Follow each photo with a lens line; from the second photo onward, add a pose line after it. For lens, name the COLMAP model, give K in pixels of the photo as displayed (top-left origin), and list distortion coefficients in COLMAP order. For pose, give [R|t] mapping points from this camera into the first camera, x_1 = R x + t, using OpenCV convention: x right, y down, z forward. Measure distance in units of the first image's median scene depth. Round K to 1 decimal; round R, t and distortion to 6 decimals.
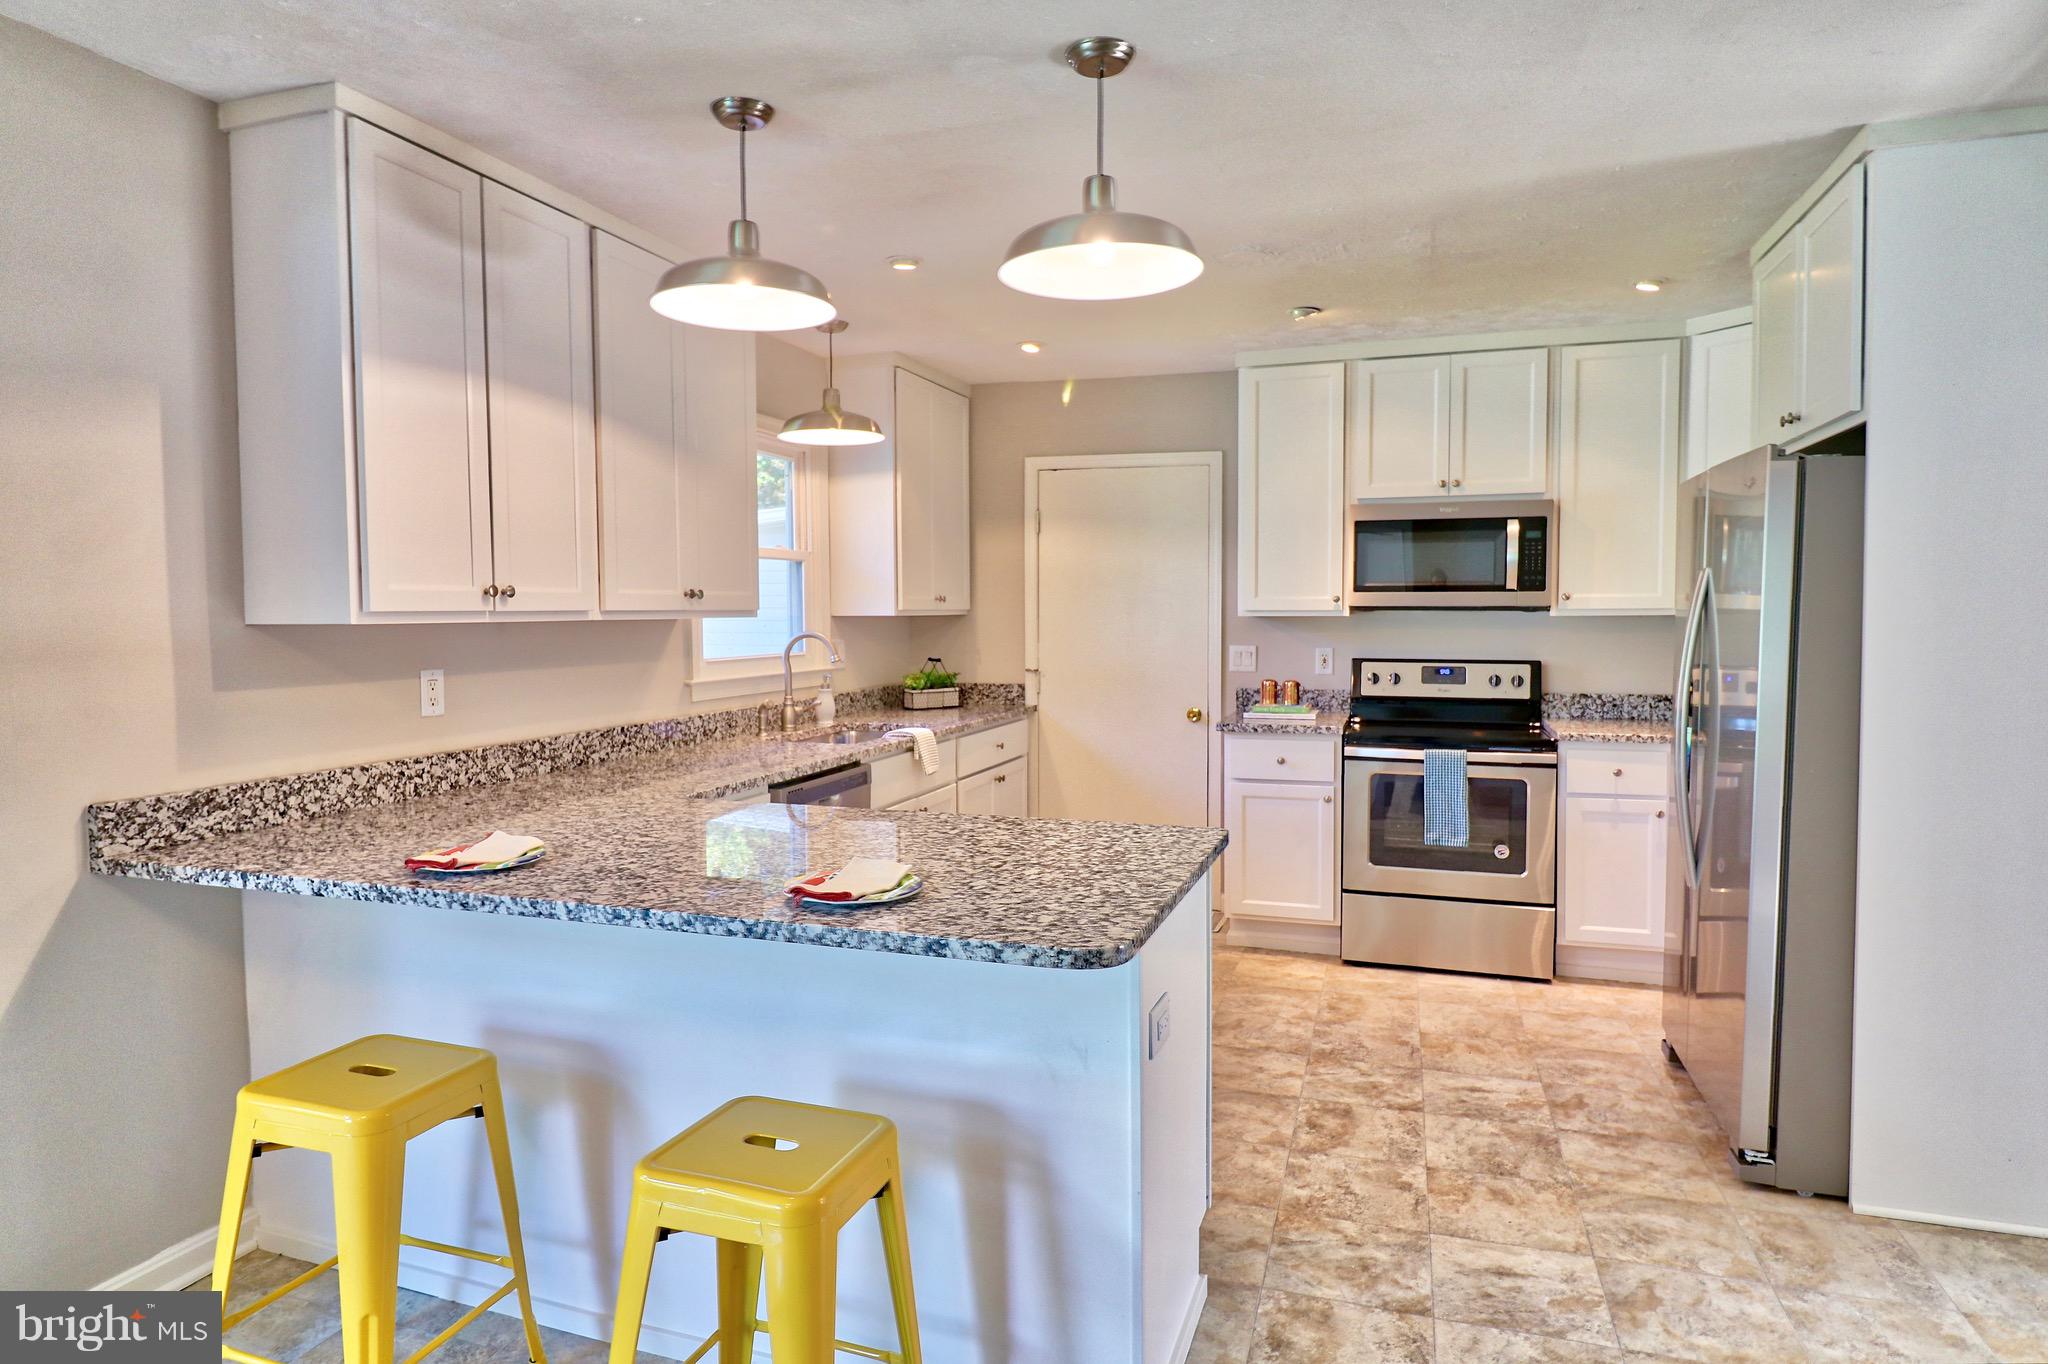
lens RADIAL K [[1182.0, 0, 1022.7], [0, 1182.0, 660.8], [0, 0, 1]] dist [0.004501, -0.010492]
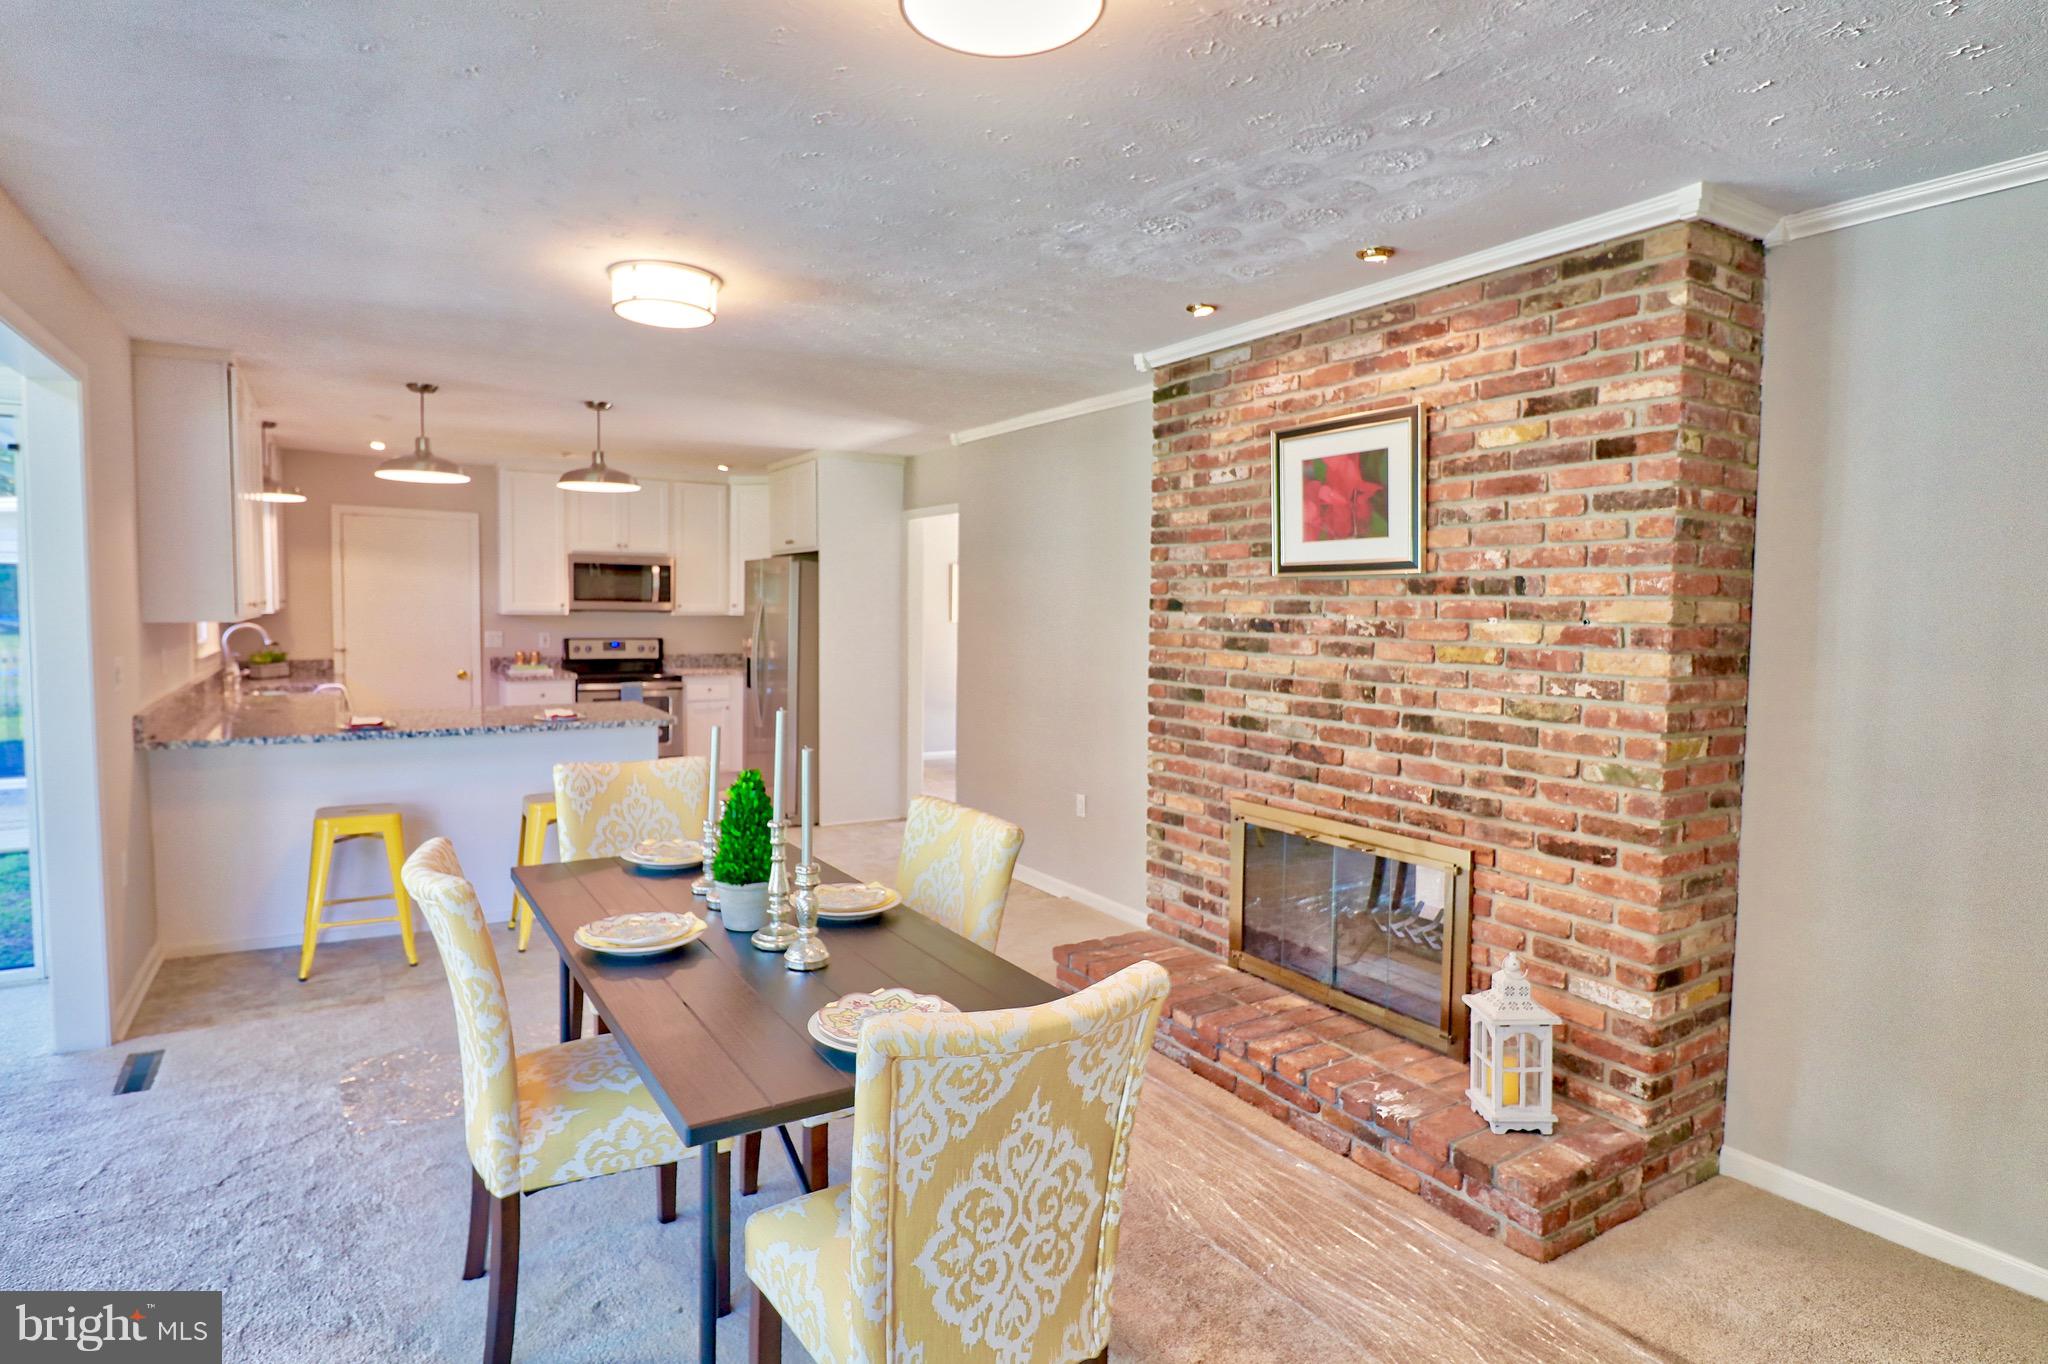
lens RADIAL K [[1089.5, 0, 1010.3], [0, 1089.5, 665.2], [0, 0, 1]] dist [-0.001710, -0.000218]
pose [[0.637066, -0.031711, 0.770157, -0.662518], [0.019445, 0.999497, 0.025069, 0.012401], [-0.770564, -0.000995, 0.637362, -0.668536]]
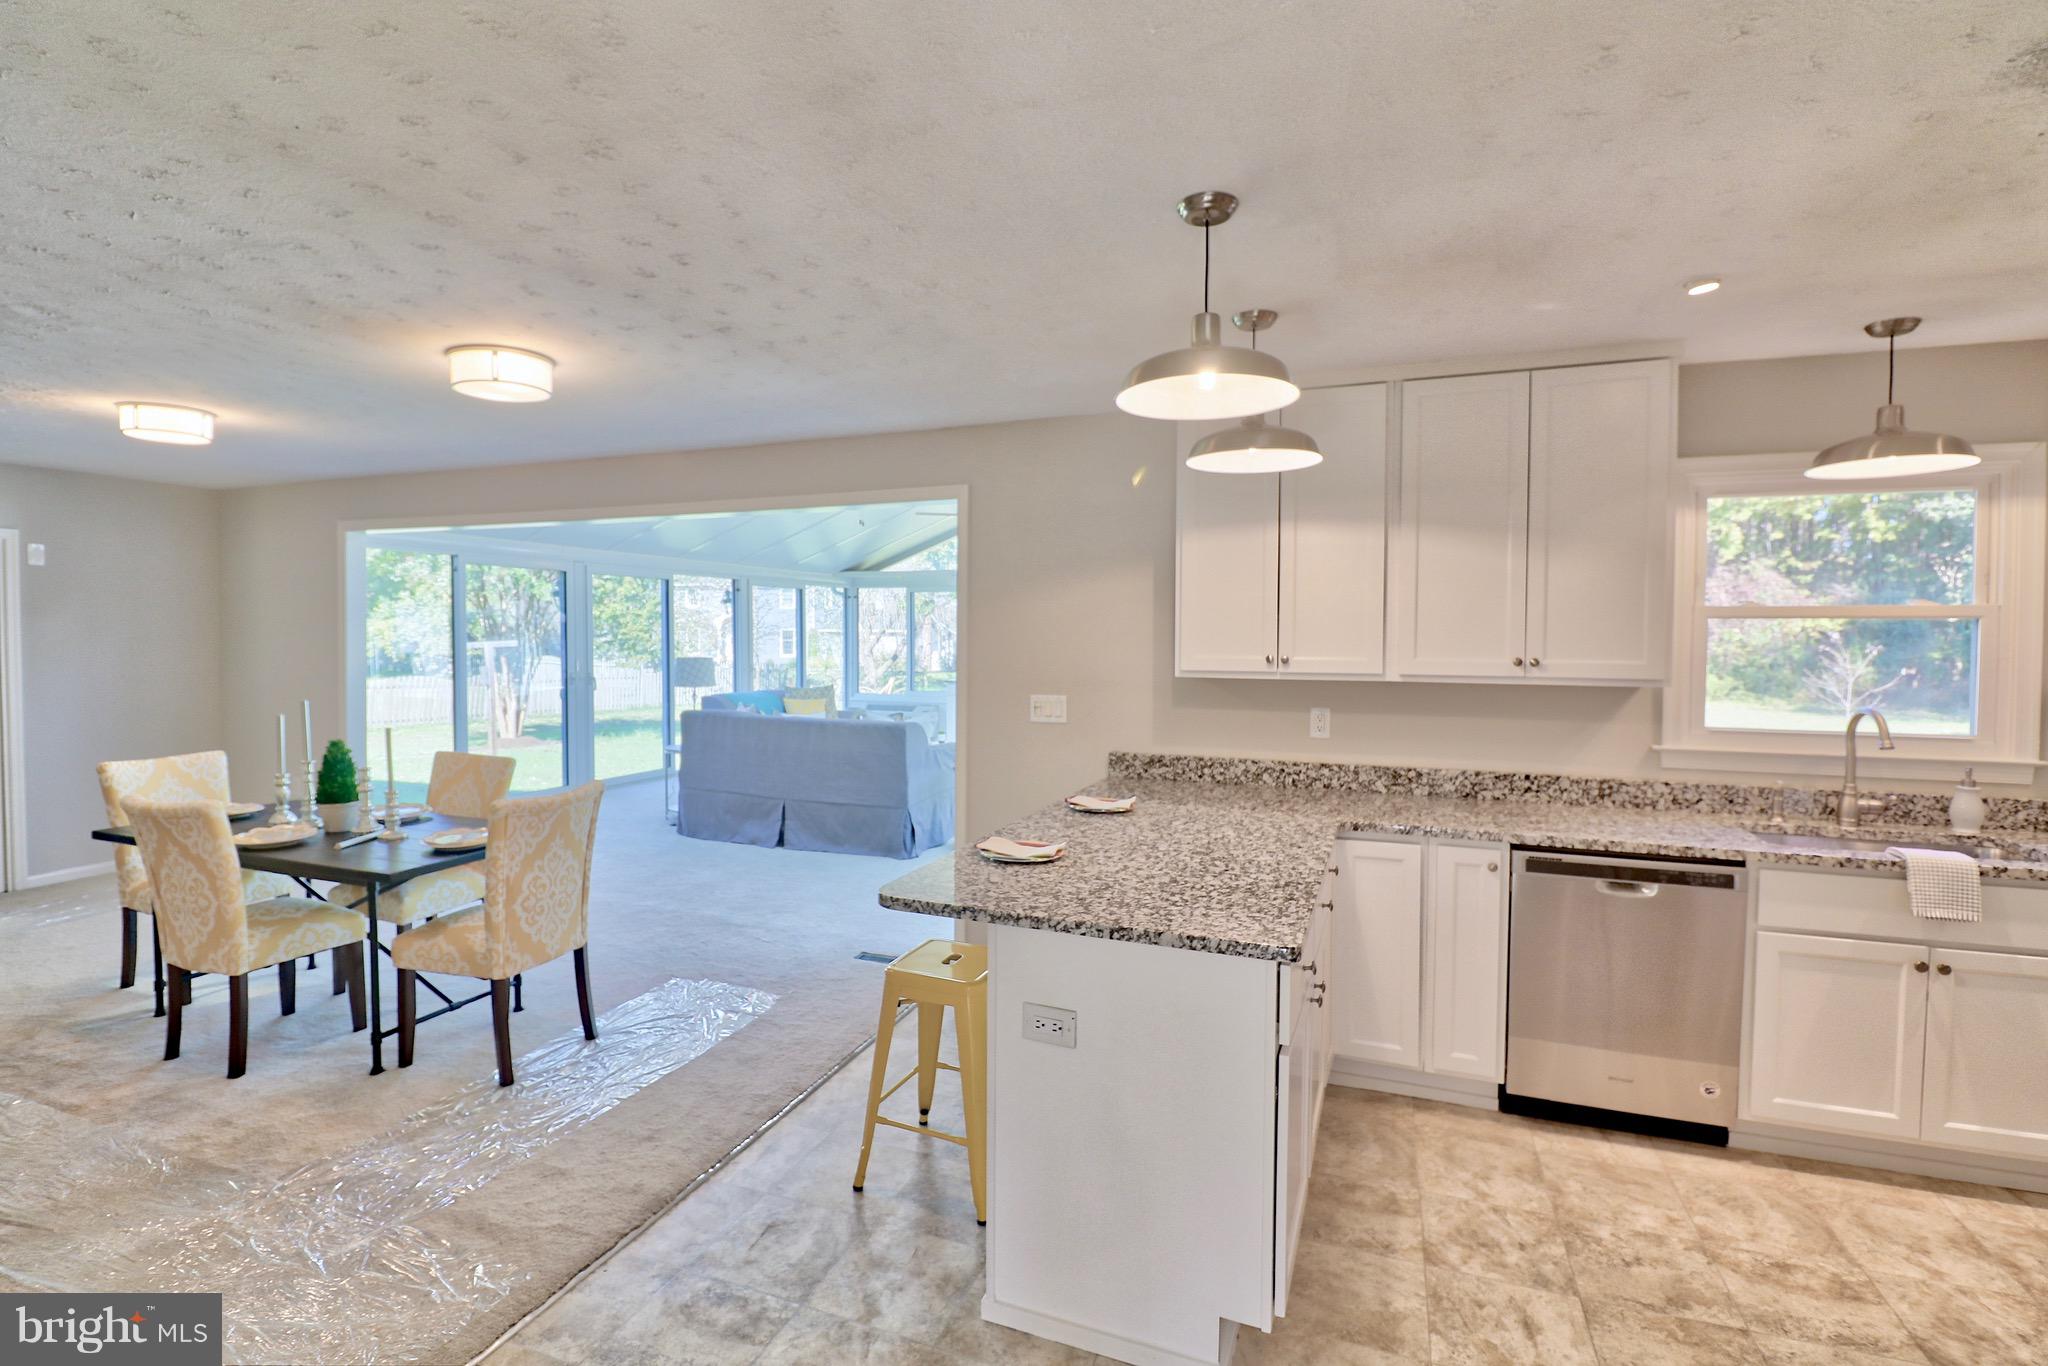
lens RADIAL K [[950.8, 0, 1006.0], [0, 950.8, 666.0], [0, 0, 1]] dist [0.001667, -0.013982]
pose [[-0.061495, 0.038344, -0.997371, 0.522811], [-0.048032, 0.997990, 0.041330, -0.054366], [0.996951, 0.050447, -0.059530, 0.463850]]
